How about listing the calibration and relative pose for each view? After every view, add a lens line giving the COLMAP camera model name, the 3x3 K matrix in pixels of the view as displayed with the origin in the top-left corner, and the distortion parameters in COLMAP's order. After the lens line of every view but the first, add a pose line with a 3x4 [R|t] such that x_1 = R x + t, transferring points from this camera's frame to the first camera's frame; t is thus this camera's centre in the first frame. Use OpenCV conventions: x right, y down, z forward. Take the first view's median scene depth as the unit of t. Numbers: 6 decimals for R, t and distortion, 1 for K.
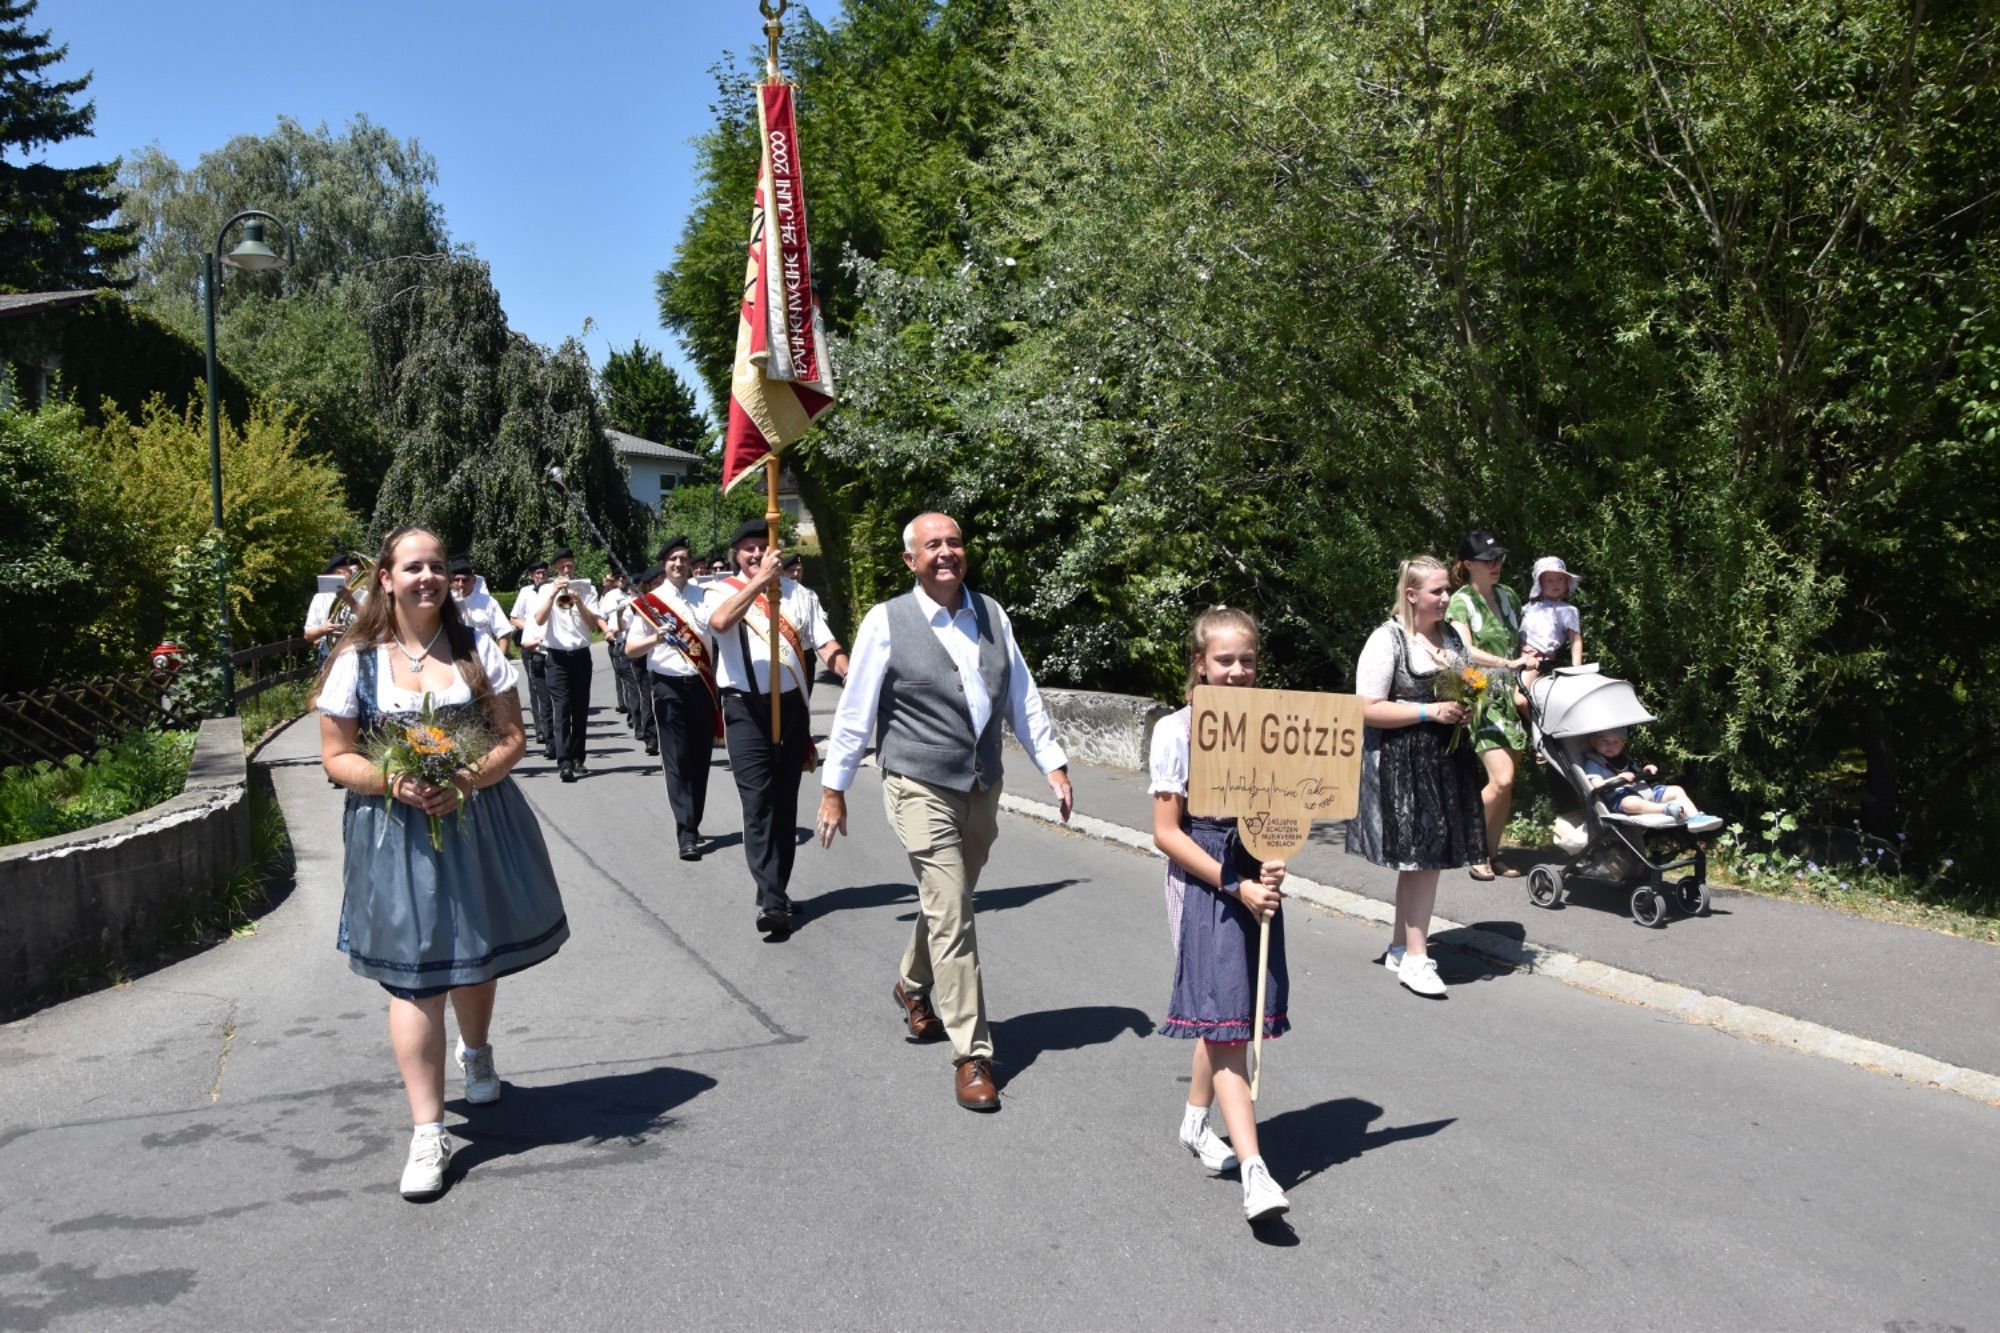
lens RADIAL K [[1569.9, 0, 989.3], [0, 1569.9, 670.5], [0, 0, 1]] dist [-0.172816, 0.133549]
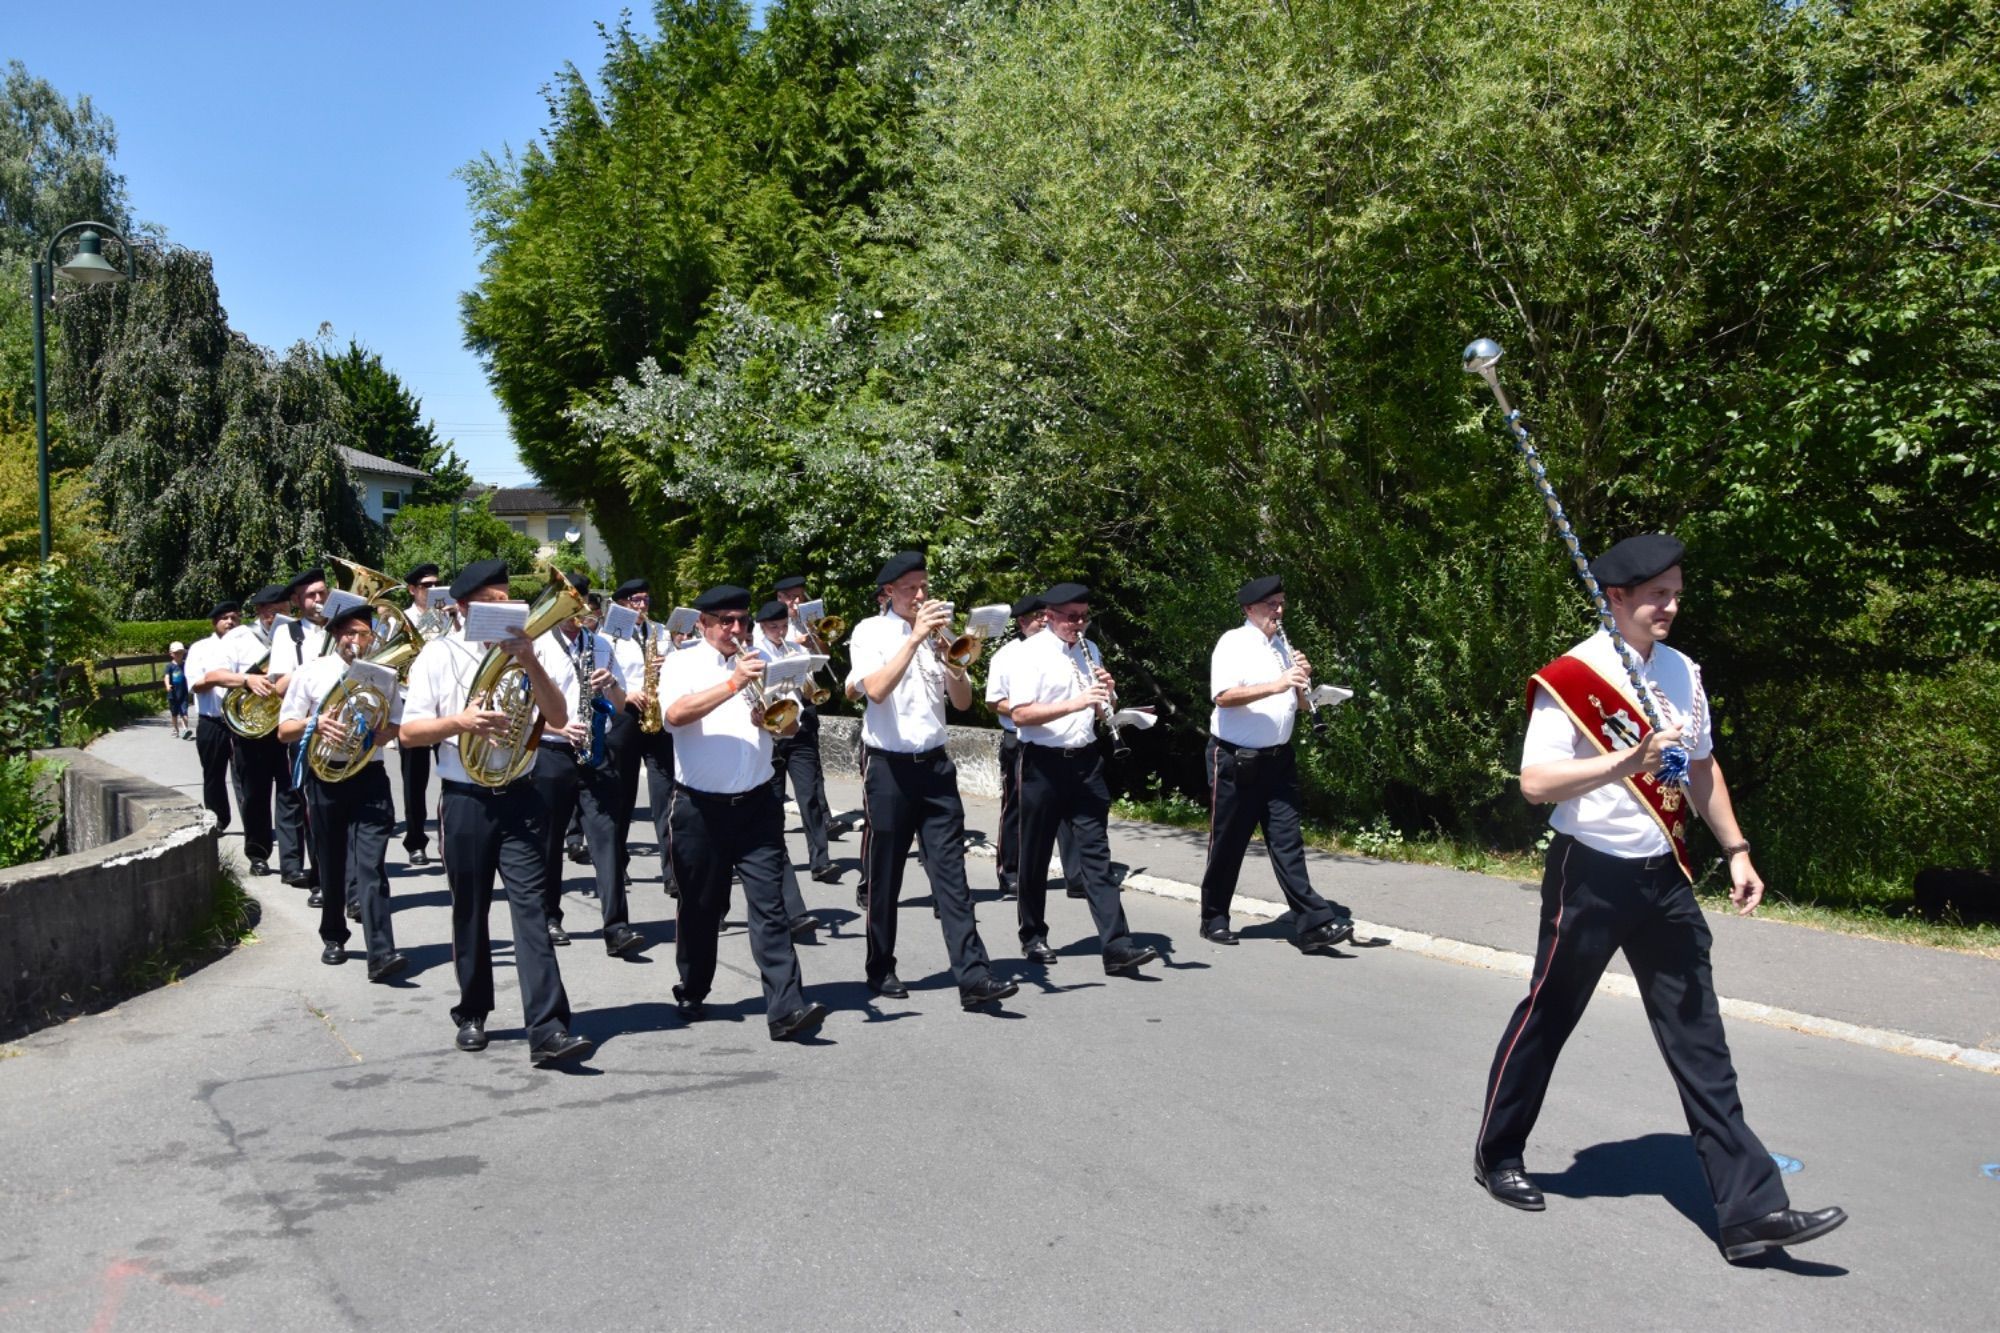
lens RADIAL K [[1703.9, 0, 1000.2], [0, 1703.9, 658.9], [0, 0, 1]] dist [-0.126234, 0.136184]
pose [[0.986262, 0.009628, 0.164907, -0.056581], [-0.004522, 0.999500, -0.031309, 0.002898], [-0.165126, 0.030133, 0.985812, -0.087682]]
